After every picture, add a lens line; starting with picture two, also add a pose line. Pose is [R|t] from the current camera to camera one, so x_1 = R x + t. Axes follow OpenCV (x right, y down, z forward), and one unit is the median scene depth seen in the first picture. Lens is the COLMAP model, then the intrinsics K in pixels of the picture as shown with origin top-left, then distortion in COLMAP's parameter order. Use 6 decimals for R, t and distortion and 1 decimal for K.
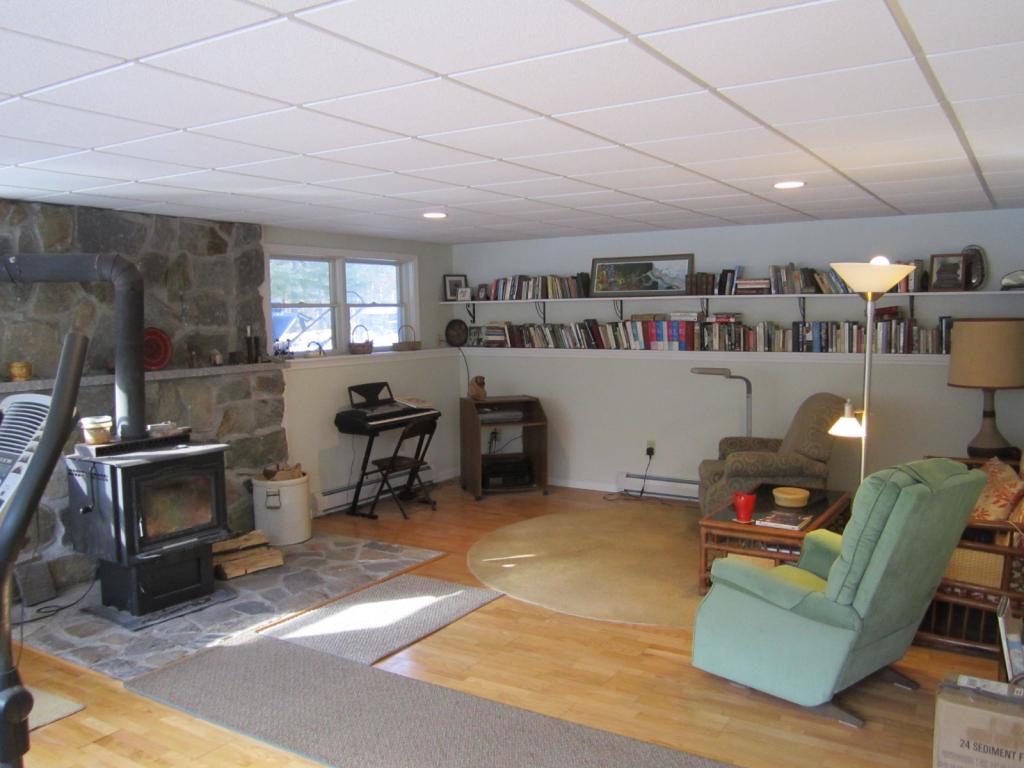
lens RADIAL K [[853.1, 0, 512.0], [0, 853.1, 384.0], [0, 0, 1]] dist [-0.036710, 0.001289]
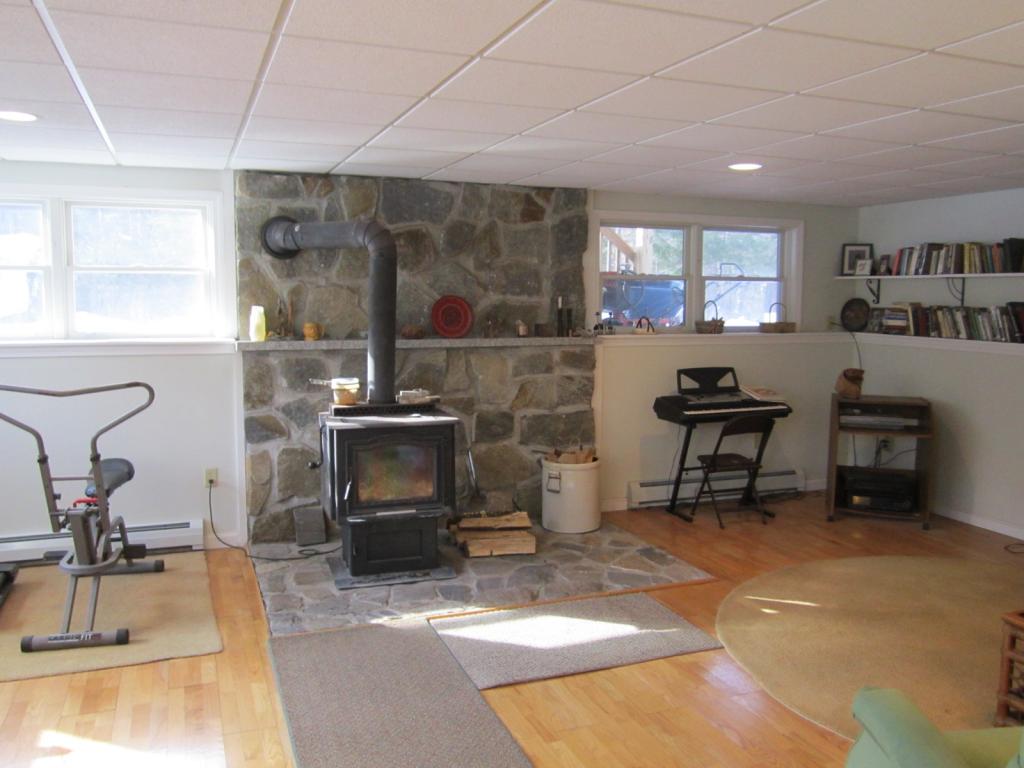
lens RADIAL K [[853.1, 0, 512.0], [0, 853.1, 384.0], [0, 0, 1]] dist [-0.036710, 0.001289]
pose [[0.805465, 0.083188, -0.586776, 0.221898], [-0.068248, 0.996532, 0.047596, -0.013968], [0.588700, 0.001709, 0.808350, 0.209652]]
